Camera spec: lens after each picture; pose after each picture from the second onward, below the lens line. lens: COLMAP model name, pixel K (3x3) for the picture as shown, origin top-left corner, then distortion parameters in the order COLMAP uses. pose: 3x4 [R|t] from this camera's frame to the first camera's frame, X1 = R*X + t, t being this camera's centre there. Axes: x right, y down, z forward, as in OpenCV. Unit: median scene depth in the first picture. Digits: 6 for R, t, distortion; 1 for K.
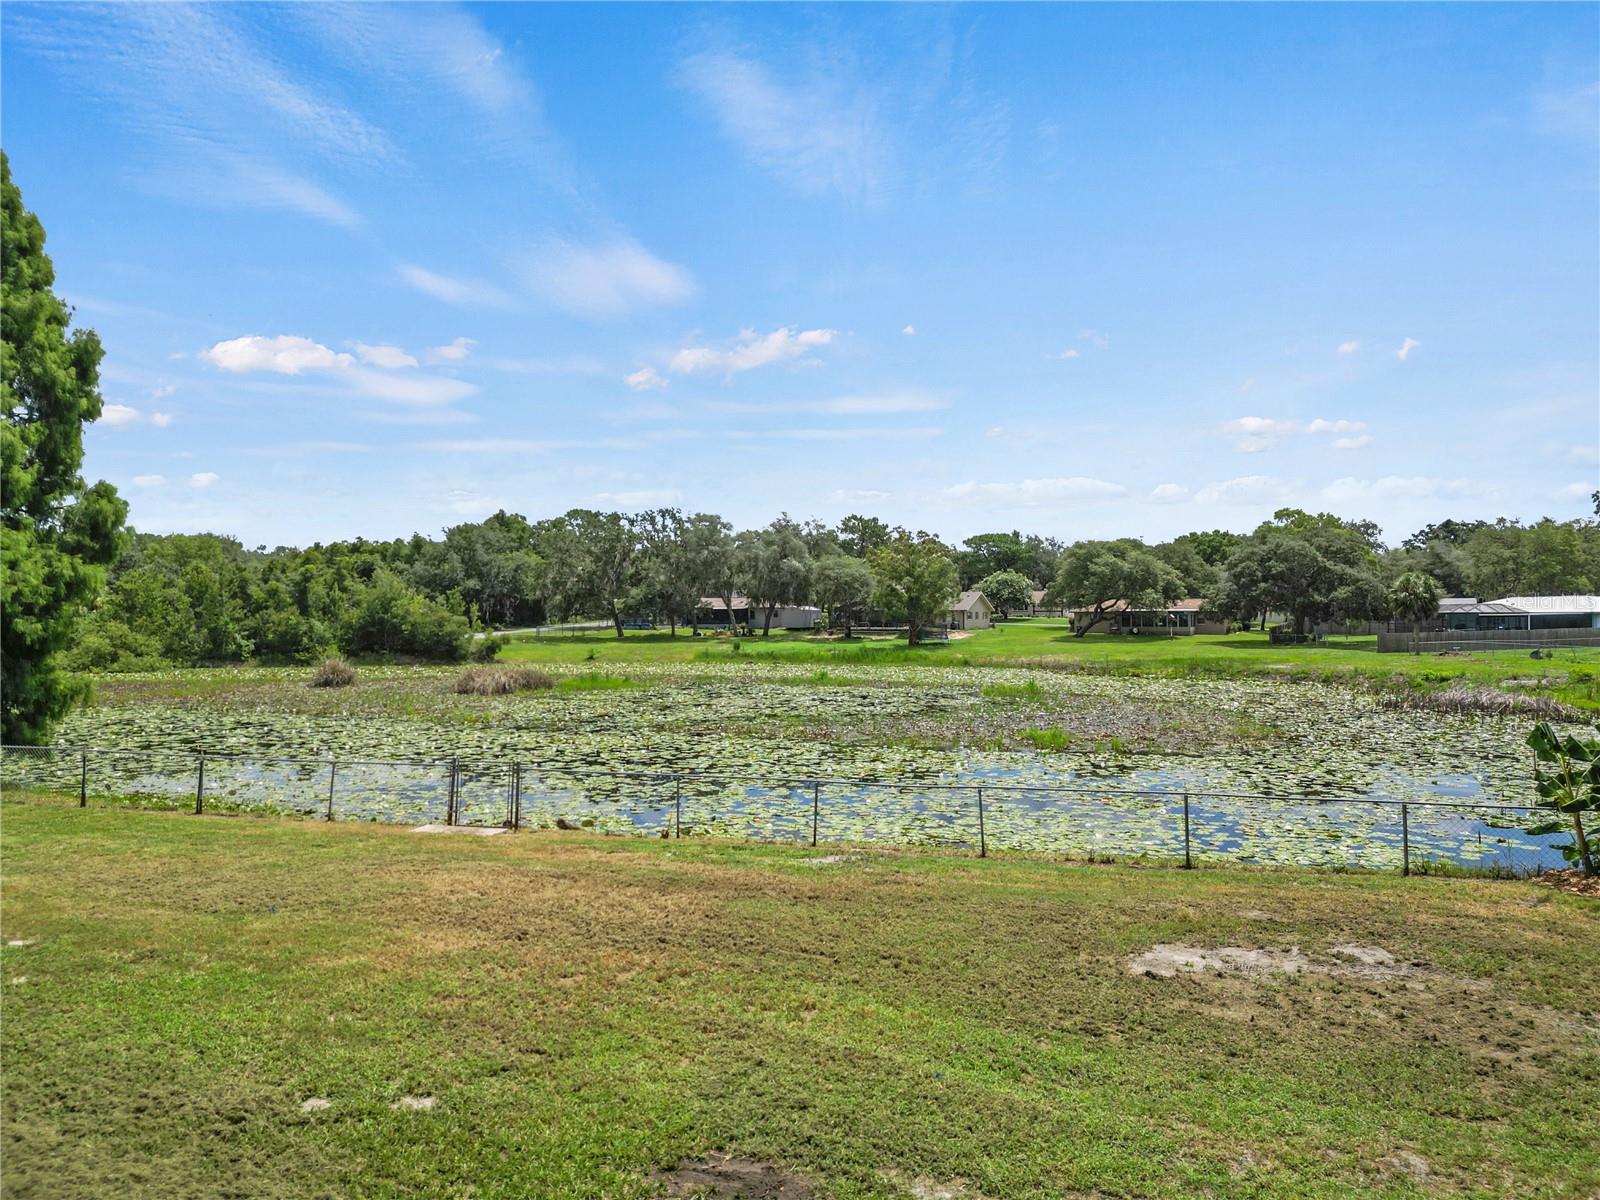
lens RADIAL K [[1115.7, 0, 792.1], [0, 1115.7, 607.5], [0, 0, 1]] dist [0.064743, -0.057245]
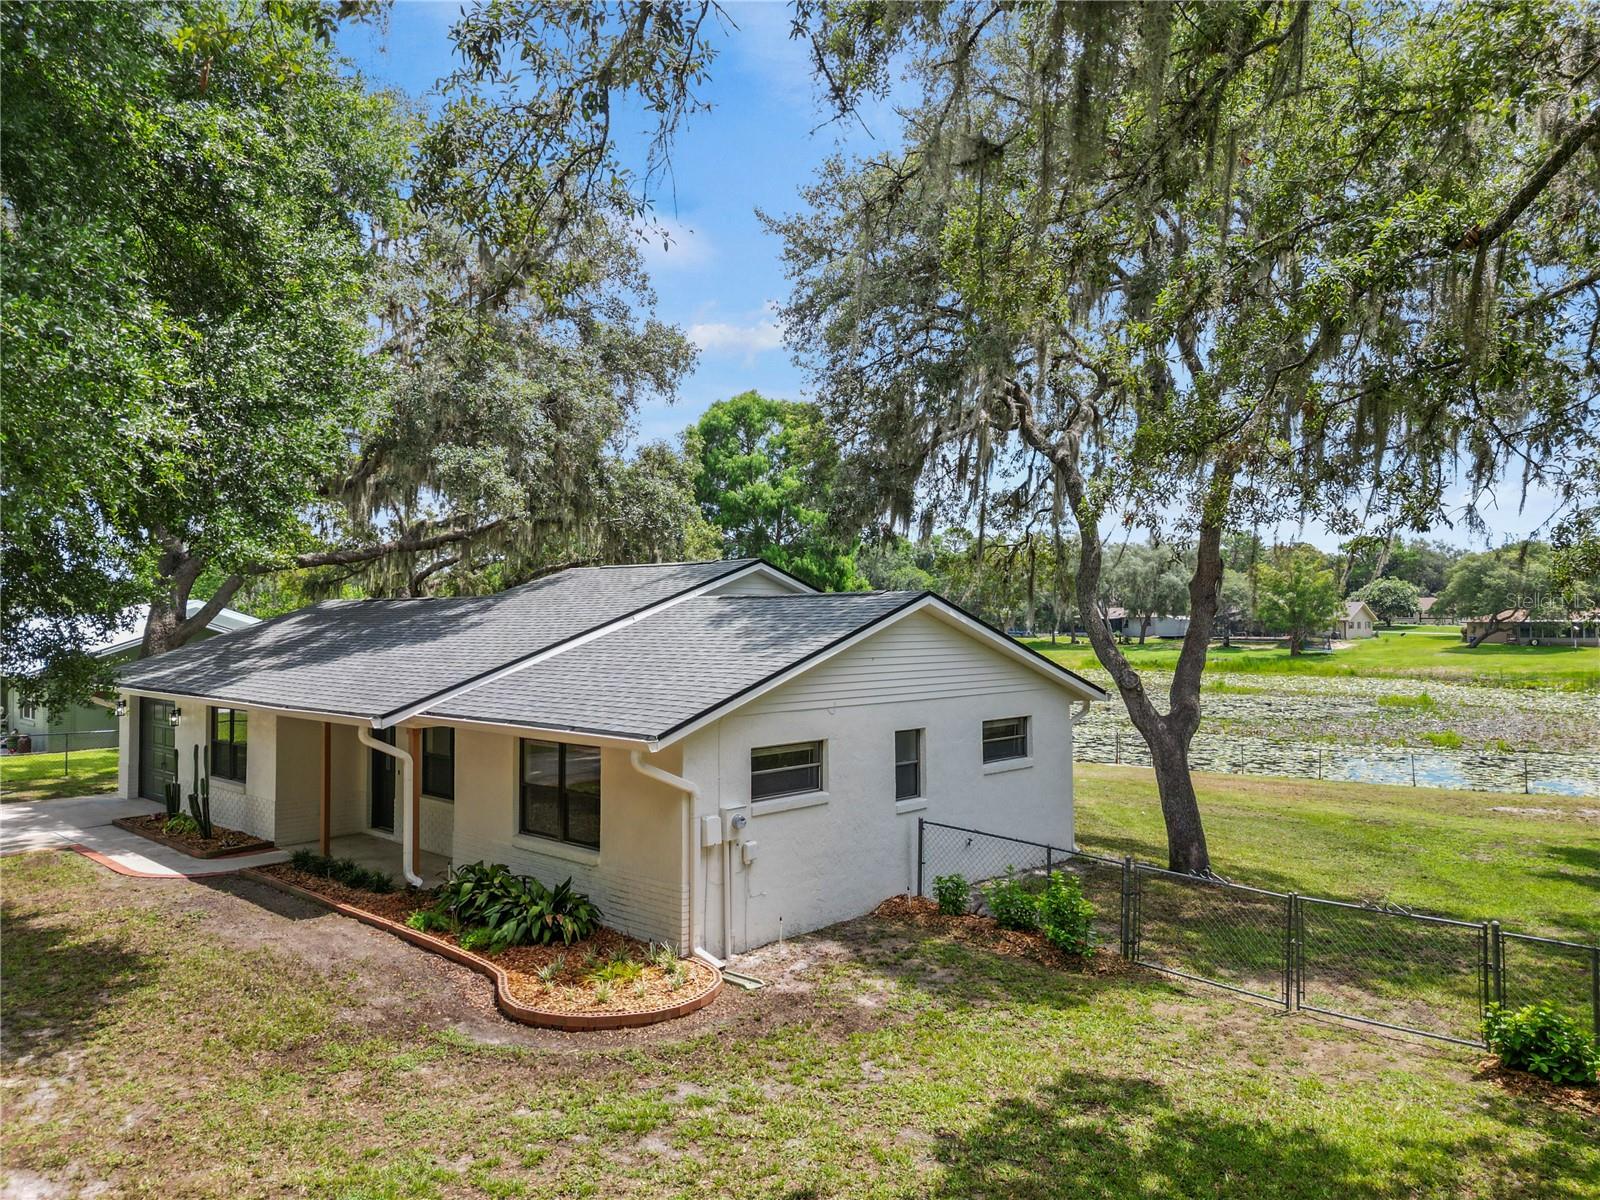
lens RADIAL K [[1118.9, 0, 802.0], [0, 1118.9, 598.7], [0, 0, 1]] dist [0.057335, -0.047510]
pose [[0.959919, -0.008094, -0.280161, -0.040770], [0.006264, 0.999953, -0.007425, -0.014741], [0.280208, 0.005372, 0.959924, -0.166673]]
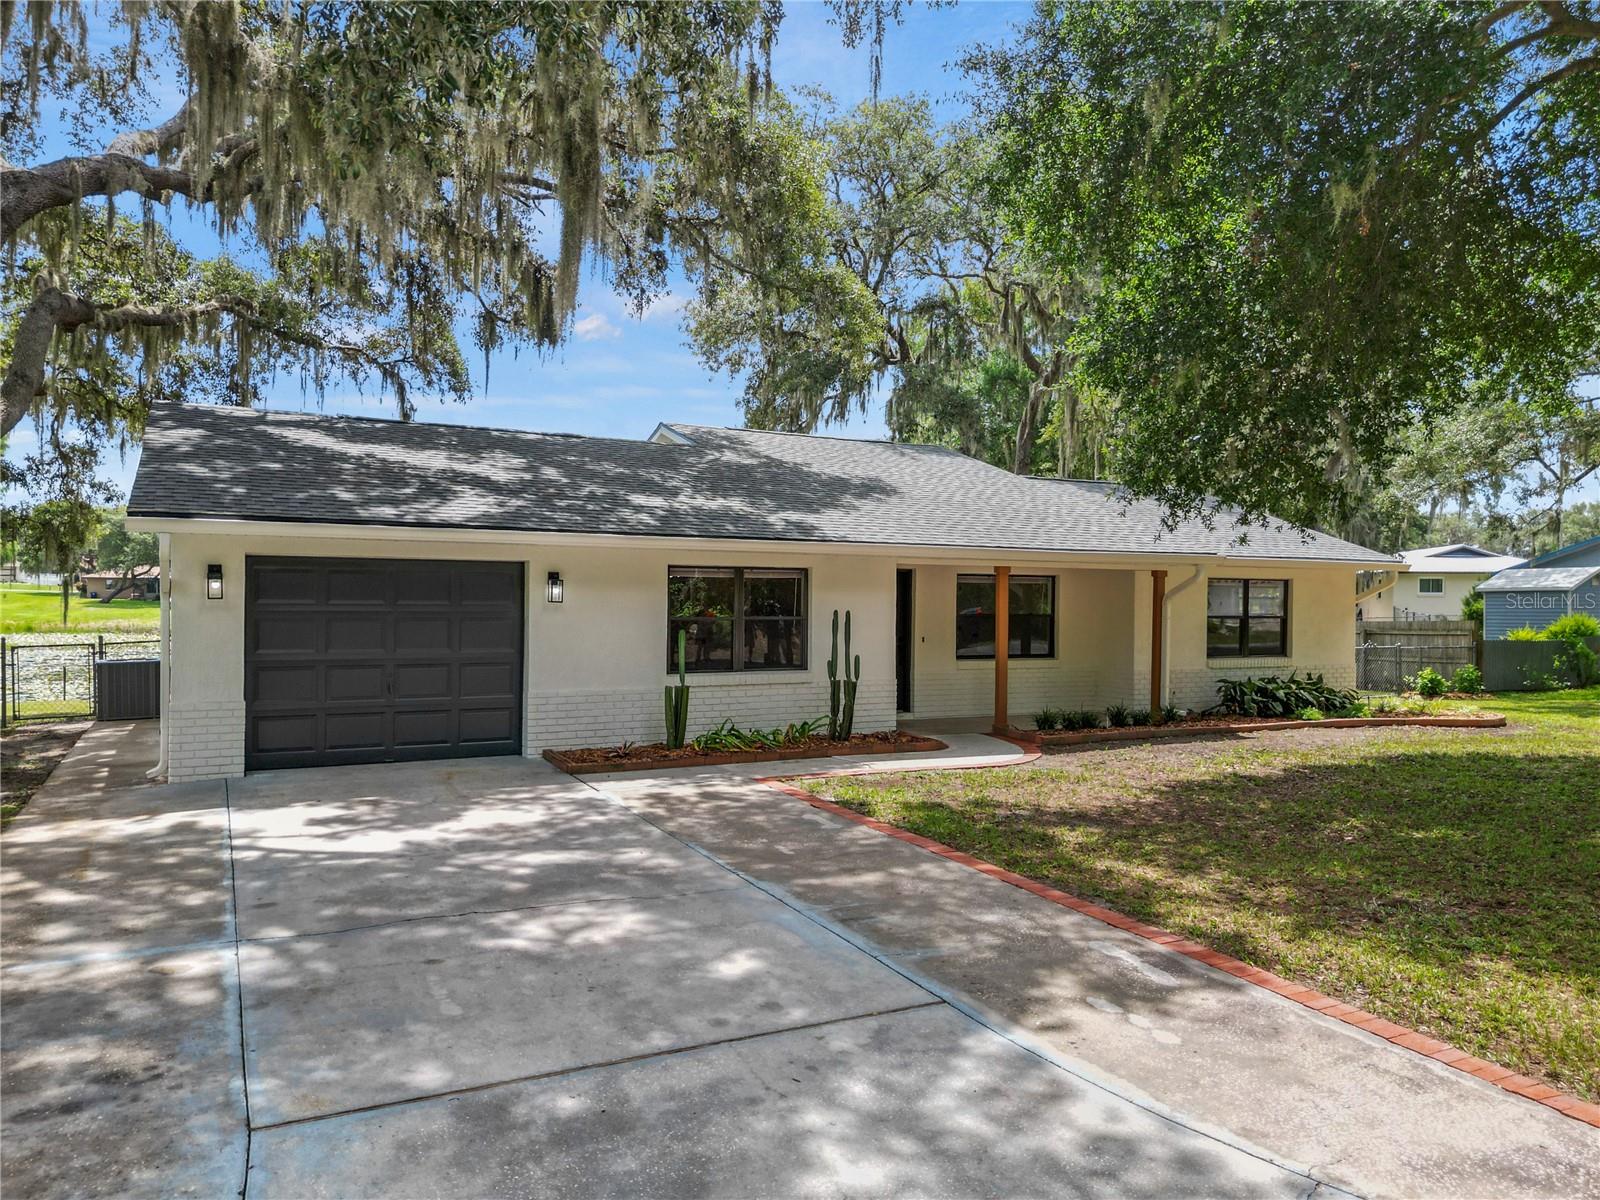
lens RADIAL K [[1144.1, 0, 803.2], [0, 1144.1, 608.2], [0, 0, 1]] dist [0.055613, -0.043210]
pose [[0.582095, -0.003371, 0.813114, -0.233977], [-0.021849, 0.999565, 0.019785, -0.000308], [-0.812827, -0.029283, 0.581769, -0.108526]]
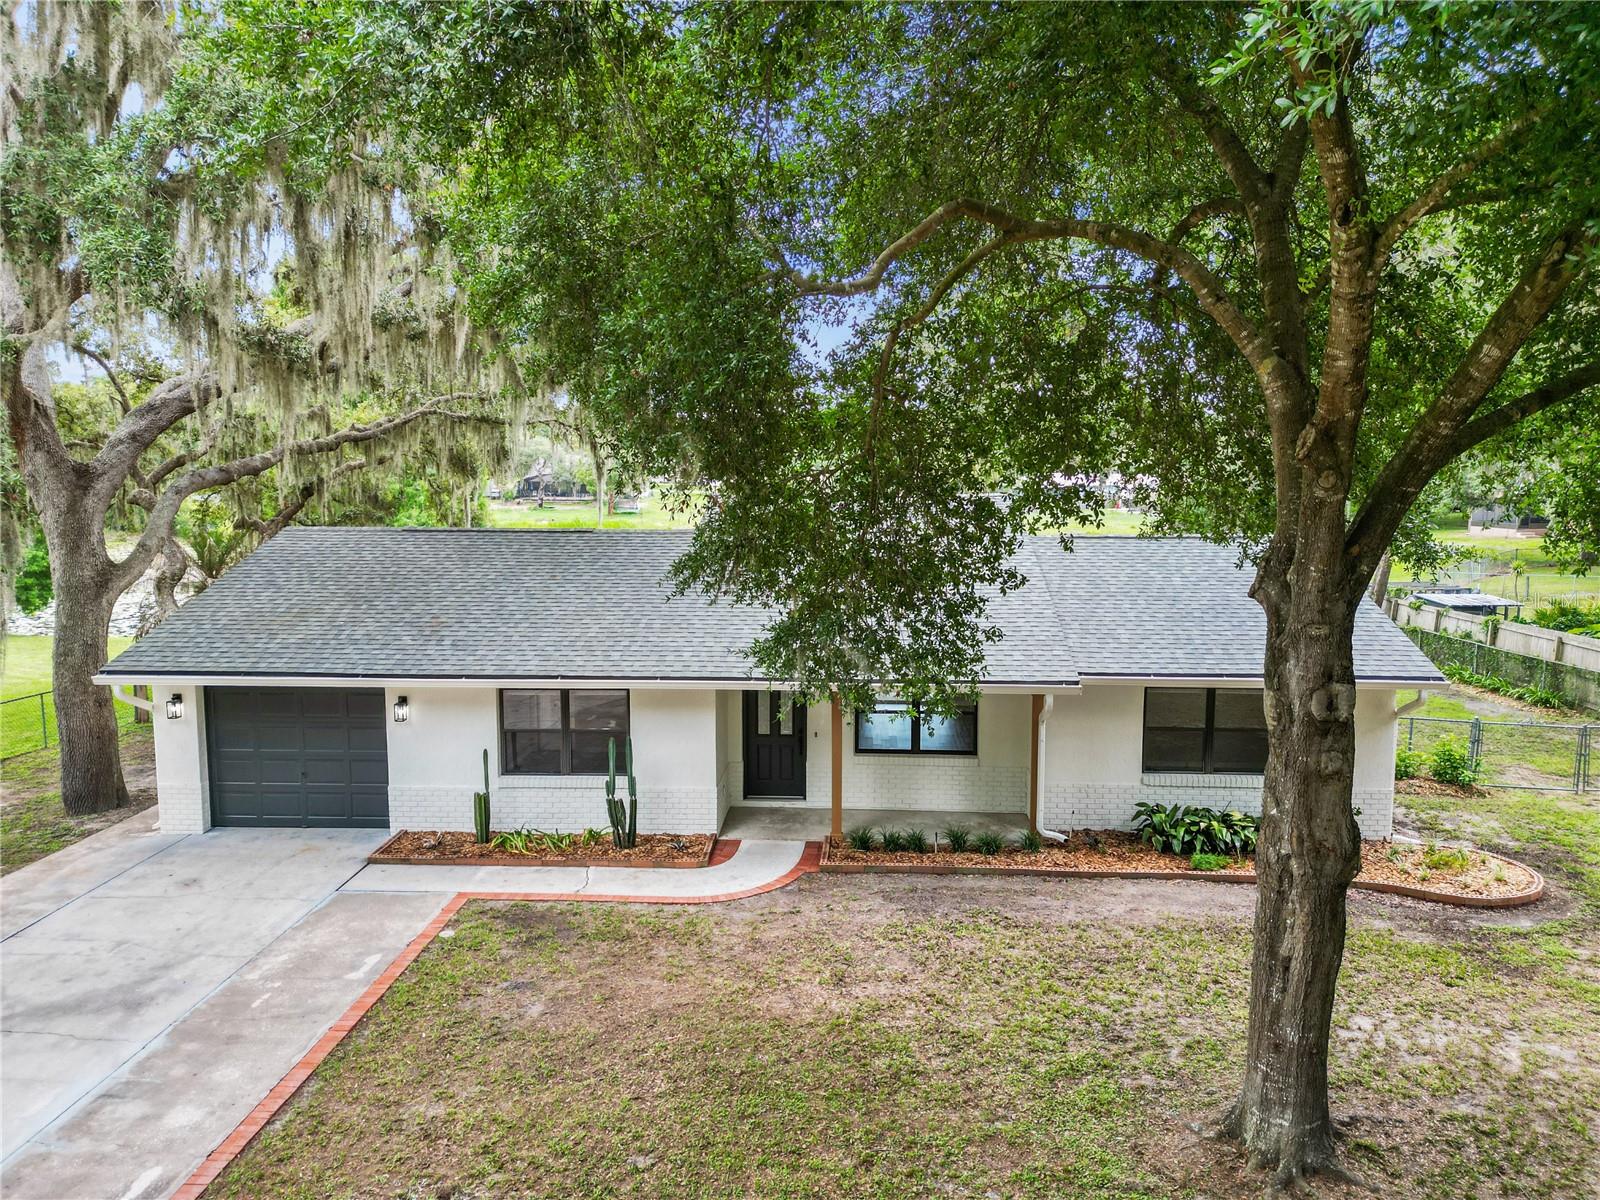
lens RADIAL K [[1118.9, 0, 802.0], [0, 1118.9, 598.7], [0, 0, 1]] dist [0.057335, -0.047510]
pose [[0.914707, -0.046023, 0.401489, -0.178724], [-0.005150, 0.992086, 0.125457, -0.026169], [-0.404086, -0.116824, 0.907230, -0.160695]]
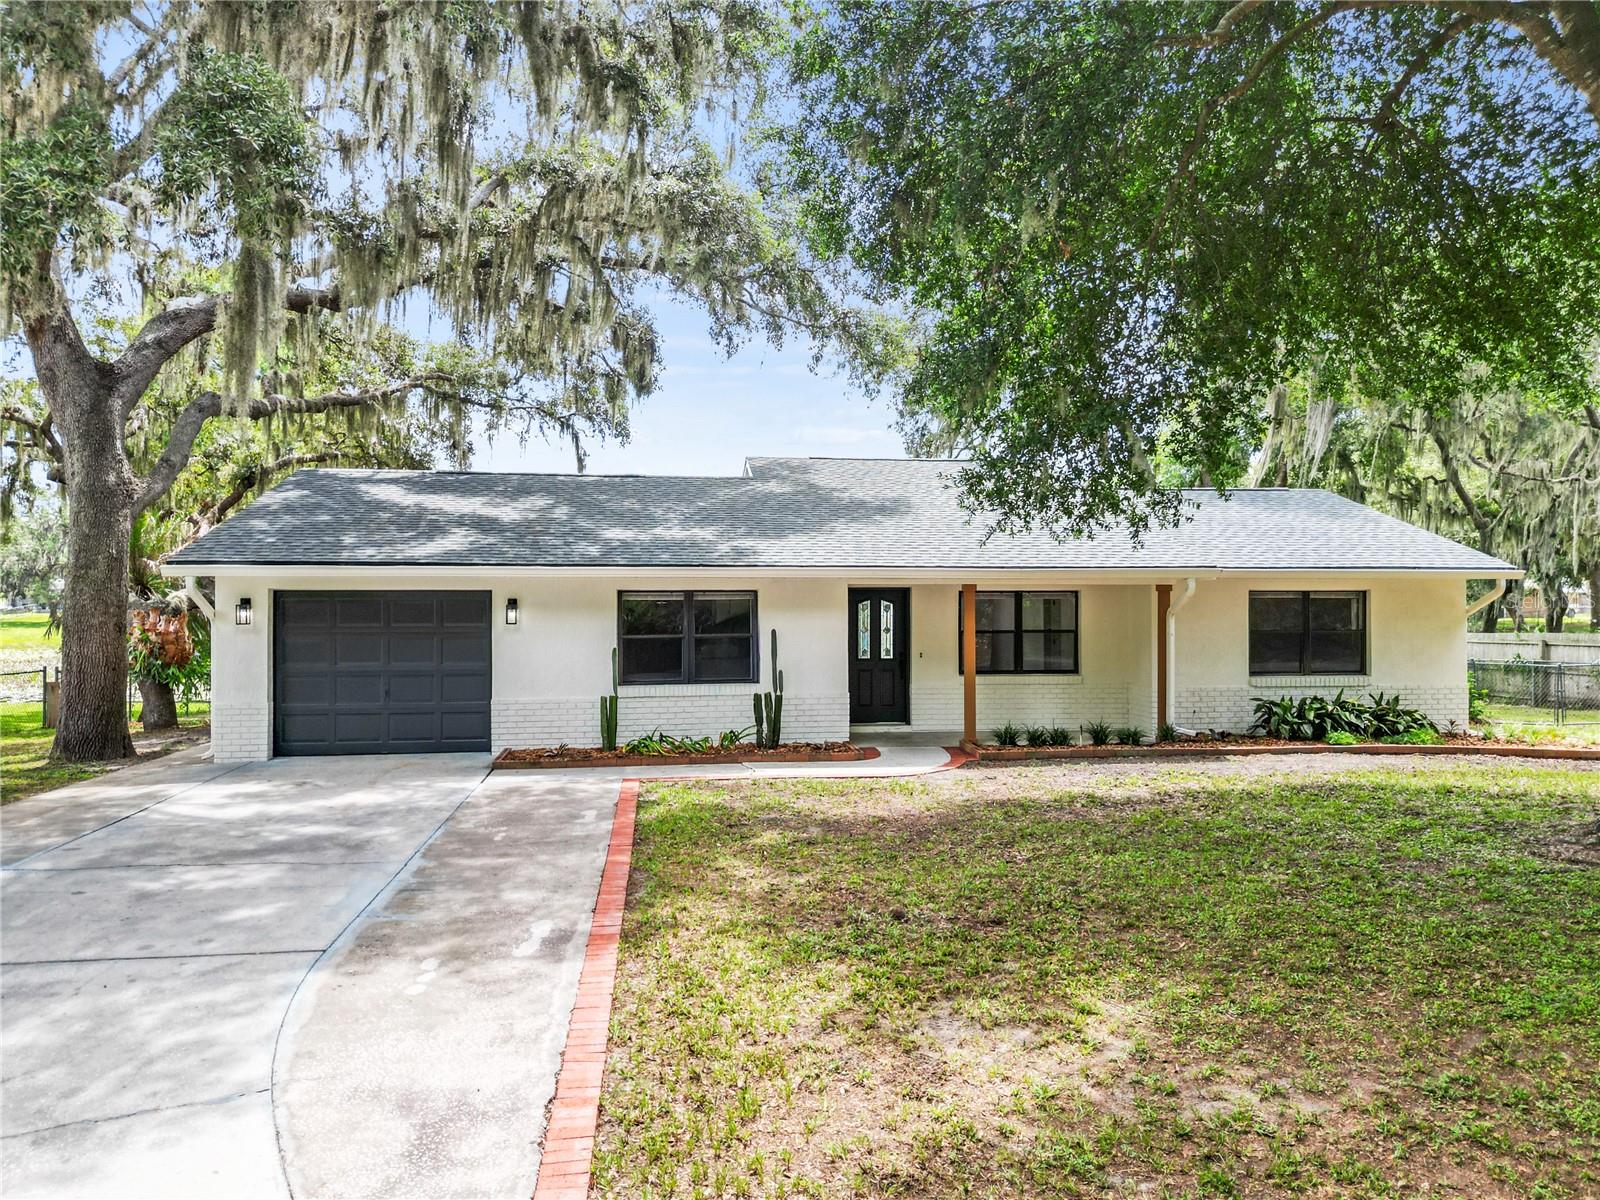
lens RADIAL K [[1131.3, 0, 801.3], [0, 1131.3, 600.8], [0, 0, 1]] dist [0.045942, -0.038380]
pose [[0.824869, 0.000089, 0.565324, -0.208882], [-0.006306, 0.999939, 0.009045, -0.001902], [-0.565288, -0.011025, 0.824820, -0.143652]]
